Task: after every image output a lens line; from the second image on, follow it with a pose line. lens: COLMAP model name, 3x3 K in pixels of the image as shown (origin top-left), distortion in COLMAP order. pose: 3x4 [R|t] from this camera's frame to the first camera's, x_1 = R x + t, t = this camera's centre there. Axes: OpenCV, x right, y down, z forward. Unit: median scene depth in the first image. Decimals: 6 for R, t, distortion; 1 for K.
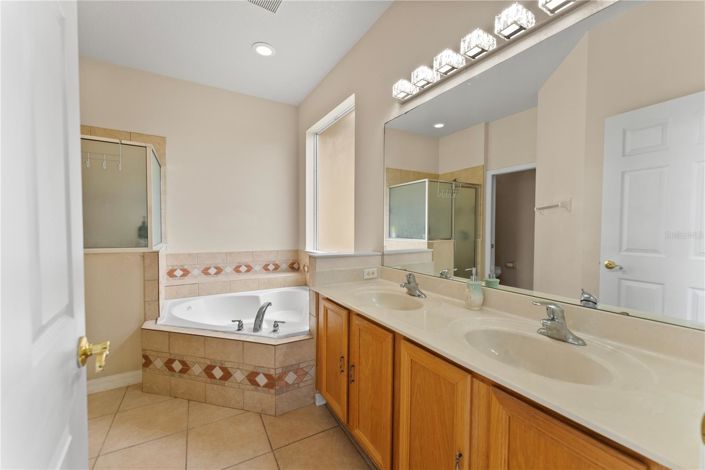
lens RADIAL K [[284.5, 0, 353.4], [0, 284.5, 233.0], [0, 0, 1]] dist [0.000088, 0.000112]
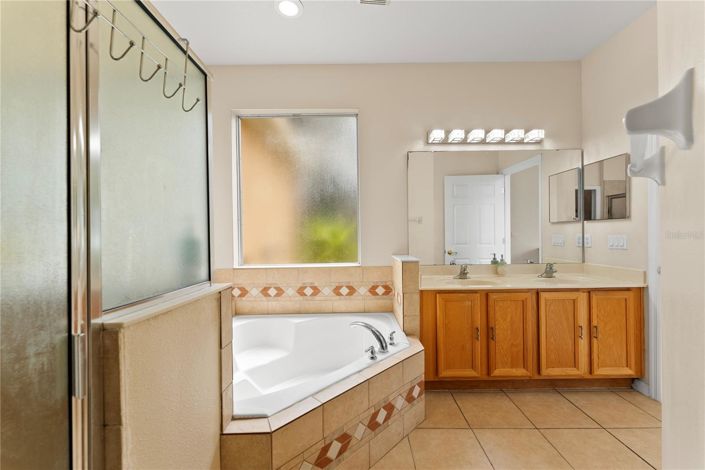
lens RADIAL K [[284.5, 0, 354.5], [0, 284.5, 233.8], [0, 0, 1]] dist [0.000088, 0.000112]
pose [[0.513405, -0.014873, 0.858018, -1.255479], [0.041619, 0.999105, -0.007585, -0.027498], [-0.857137, 0.039604, 0.513564, 0.653701]]
